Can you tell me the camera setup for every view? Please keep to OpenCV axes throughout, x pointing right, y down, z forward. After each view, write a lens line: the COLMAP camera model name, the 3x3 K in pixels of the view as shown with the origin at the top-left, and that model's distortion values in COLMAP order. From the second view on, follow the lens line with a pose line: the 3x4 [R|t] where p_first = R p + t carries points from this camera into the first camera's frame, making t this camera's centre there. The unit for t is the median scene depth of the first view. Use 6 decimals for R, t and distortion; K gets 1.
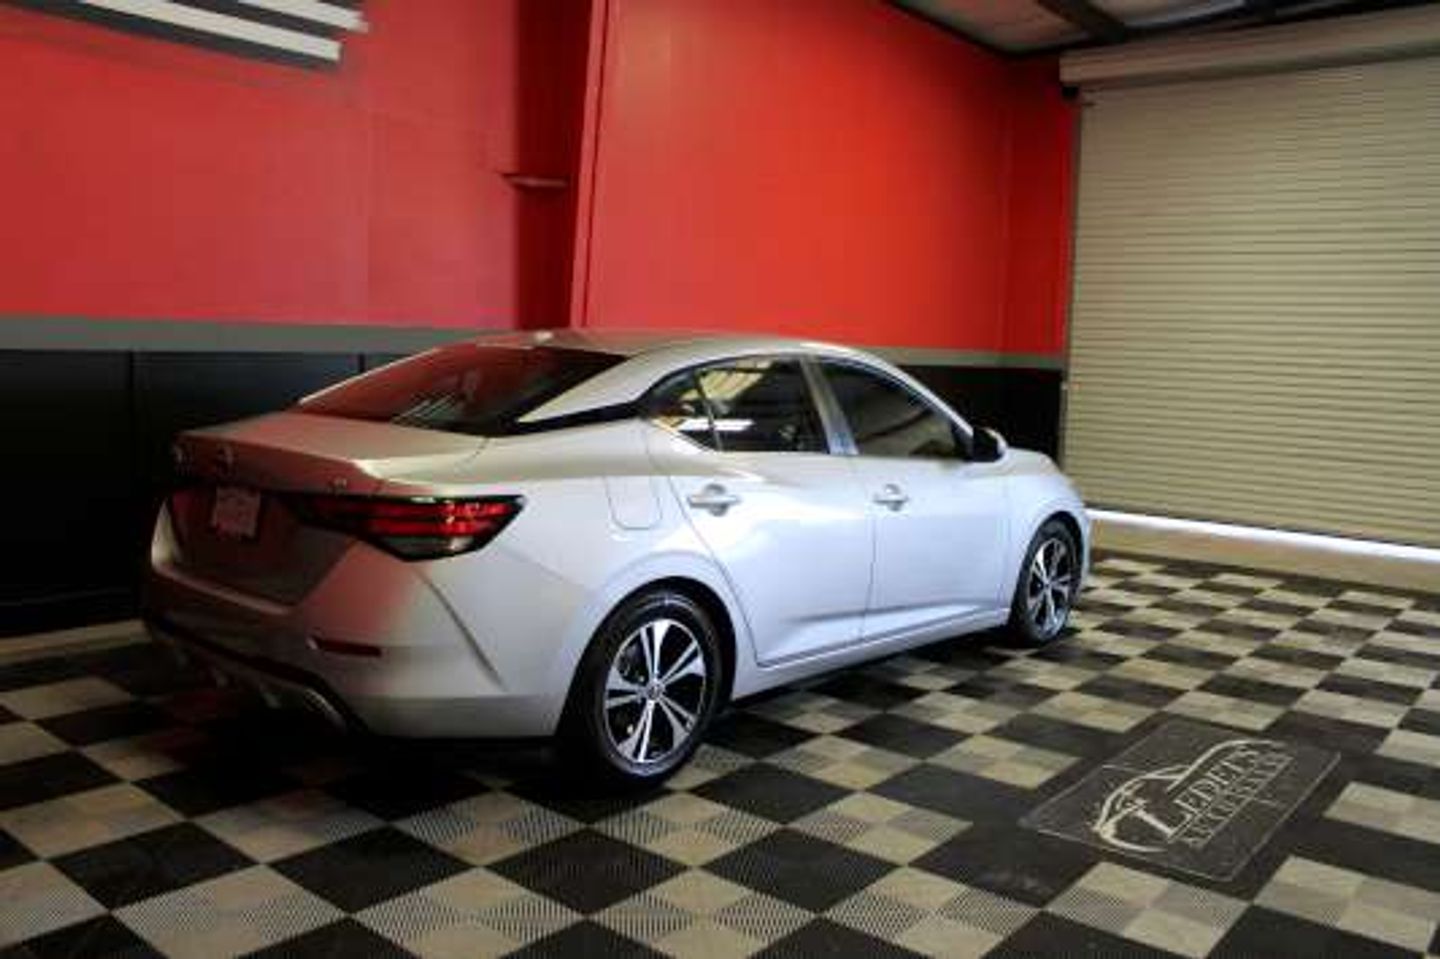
lens RADIAL K [[1212.2, 0, 704.8], [0, 1212.2, 478.9], [0, 0, 1]] dist [-0.166286, 0.140978]
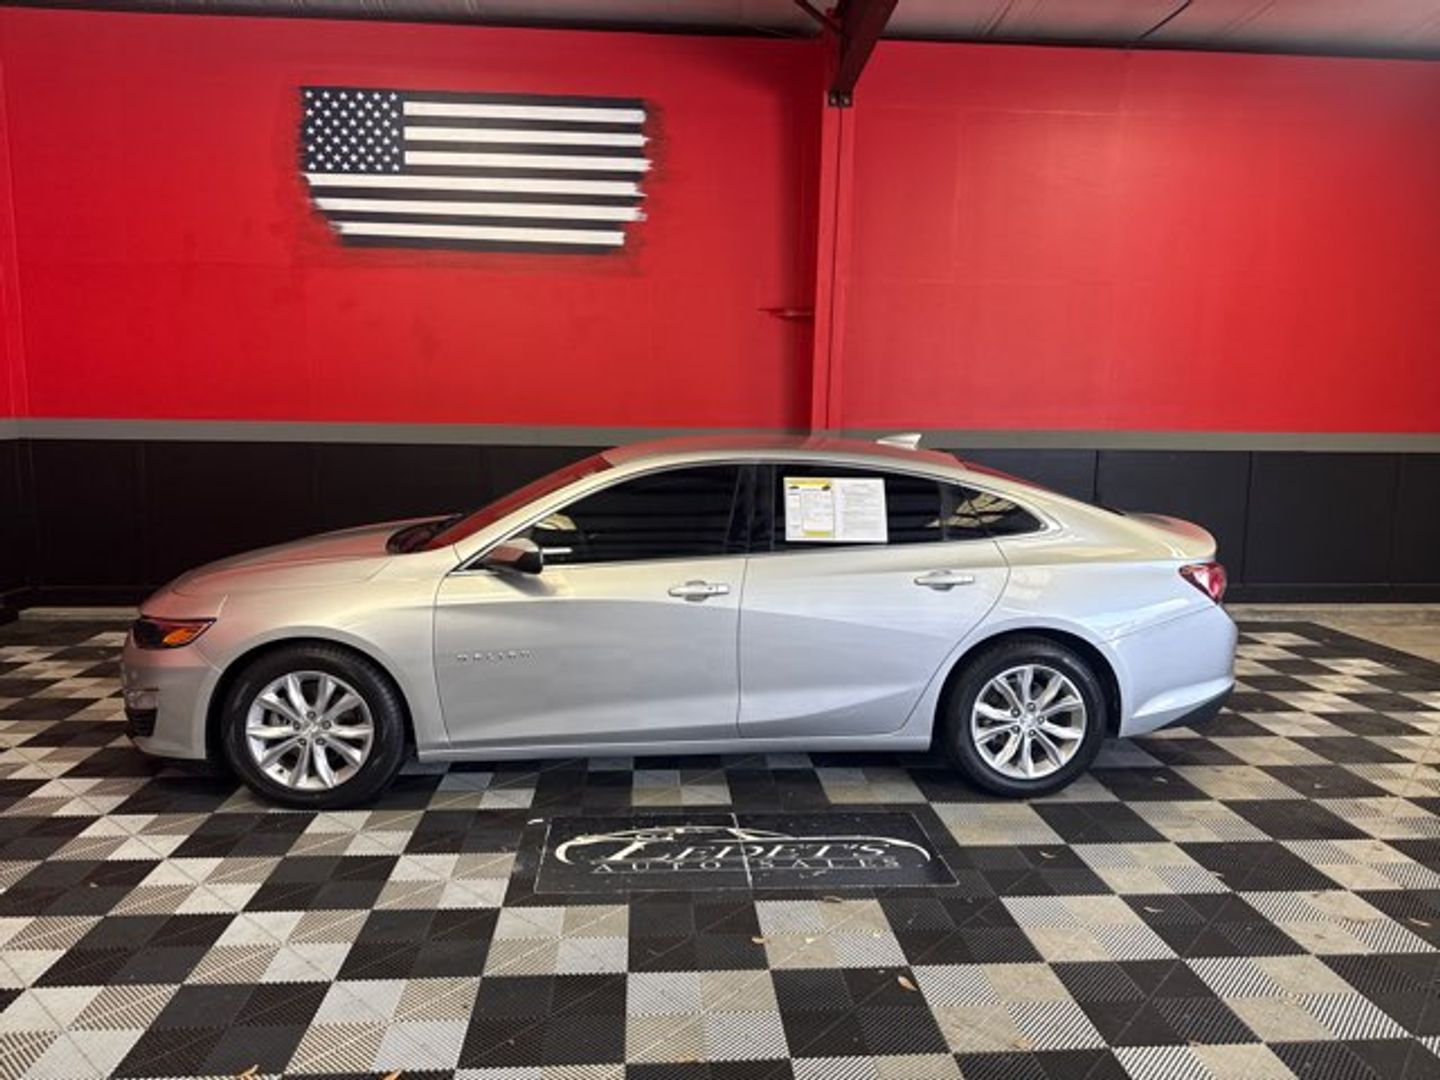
lens RADIAL K [[1023.8, 0, 718.8], [0, 1023.8, 541.8], [0, 0, 1]] dist [0.042922, -0.055465]
pose [[0.696004, 0.068387, -0.714774, 1.061892], [-0.066850, 0.997302, 0.030324, -0.050443], [0.714919, 0.026677, 0.698698, 0.305437]]
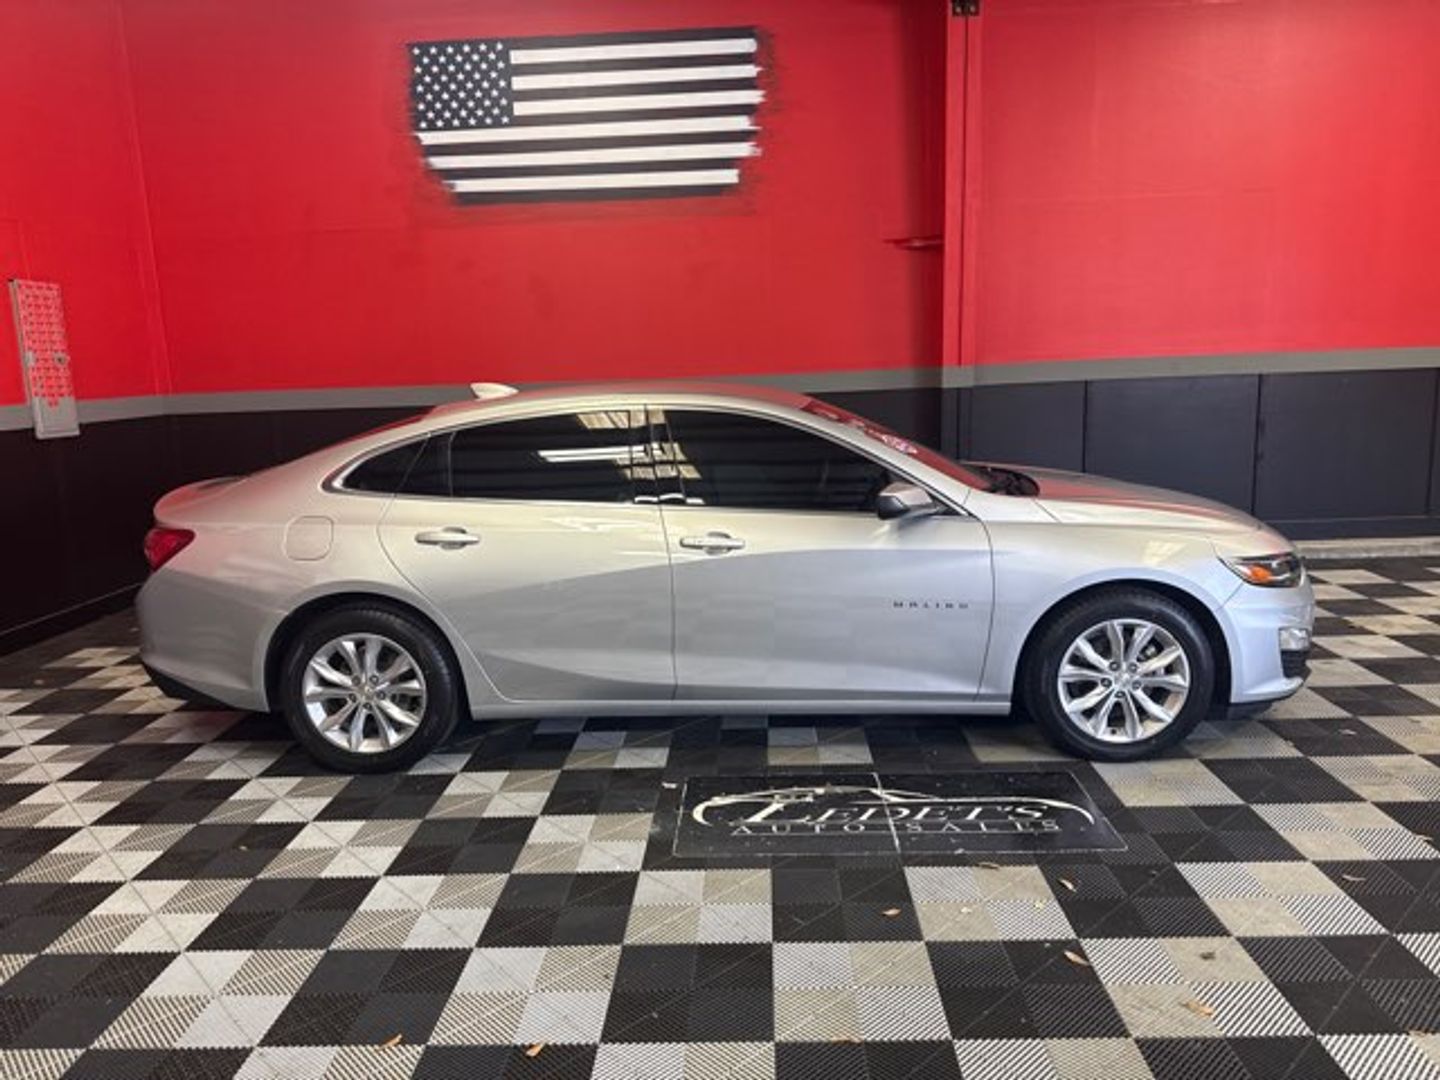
lens RADIAL K [[1023.8, 0, 727.3], [0, 1023.8, 547.9], [0, 0, 1]] dist [0.042922, -0.055465]
pose [[0.613835, 0.085435, -0.784798, 1.018403], [-0.026930, 0.995814, 0.087342, -0.043978], [0.788975, -0.032479, 0.613567, 0.336735]]
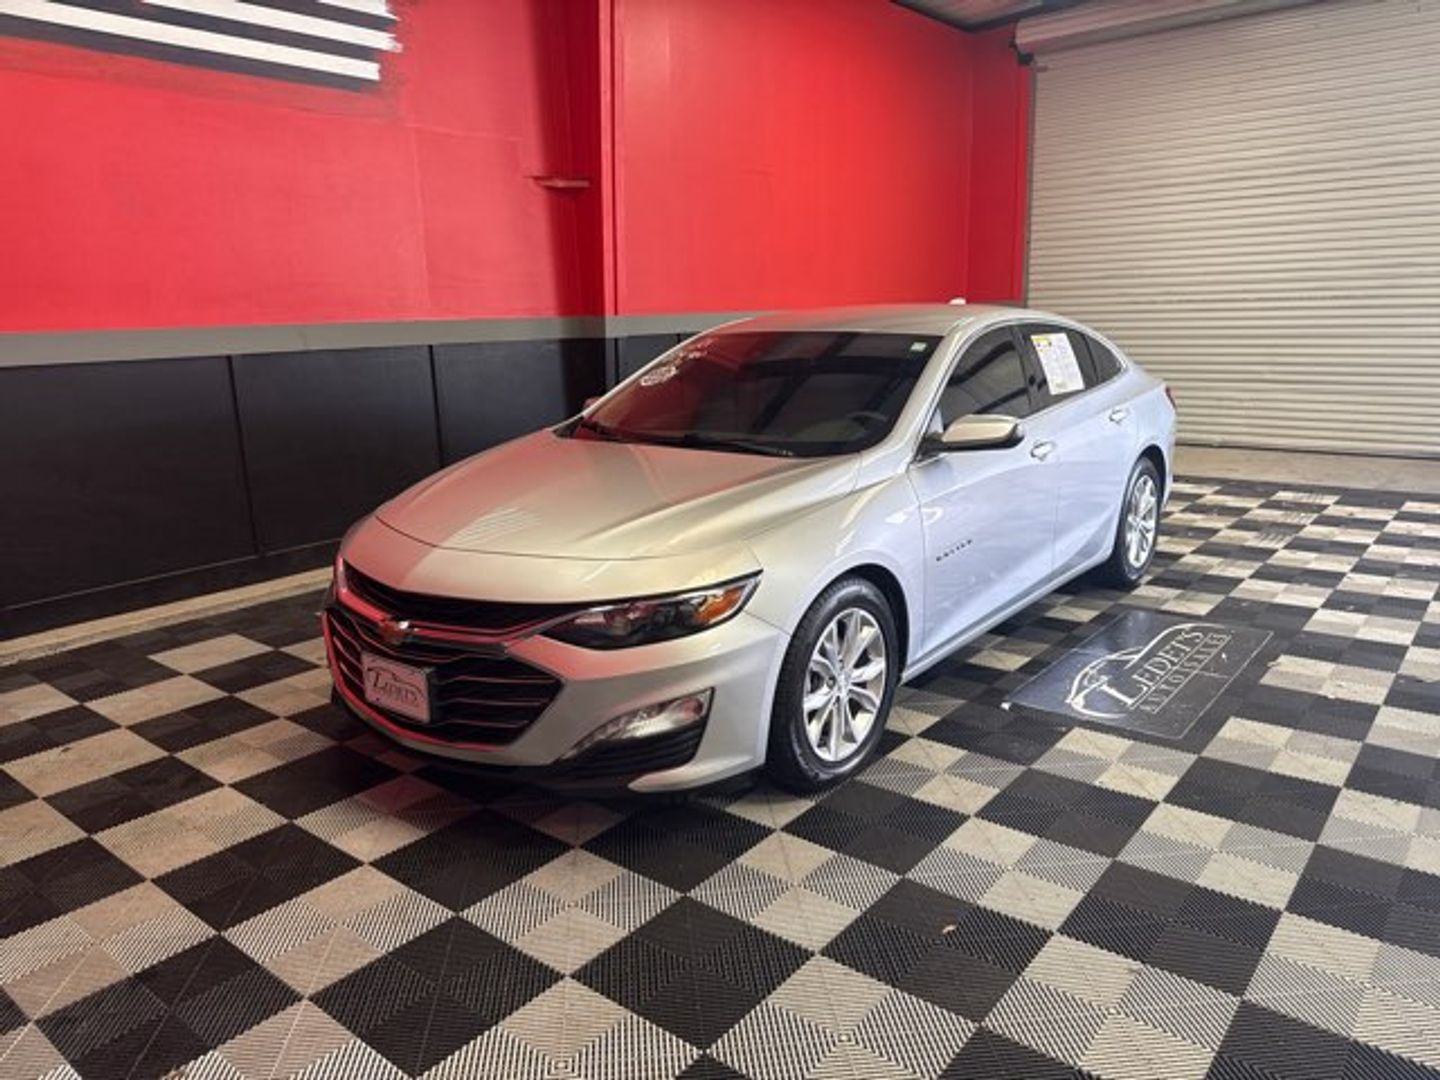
lens RADIAL K [[1023.8, 0, 721.6], [0, 1023.8, 542.5], [0, 0, 1]] dist [0.042922, -0.055465]
pose [[0.997923, -0.064373, 0.002489, -0.023735], [0.063645, 0.991143, 0.116556, -0.018038], [-0.009970, -0.116155, 0.993181, -0.052318]]
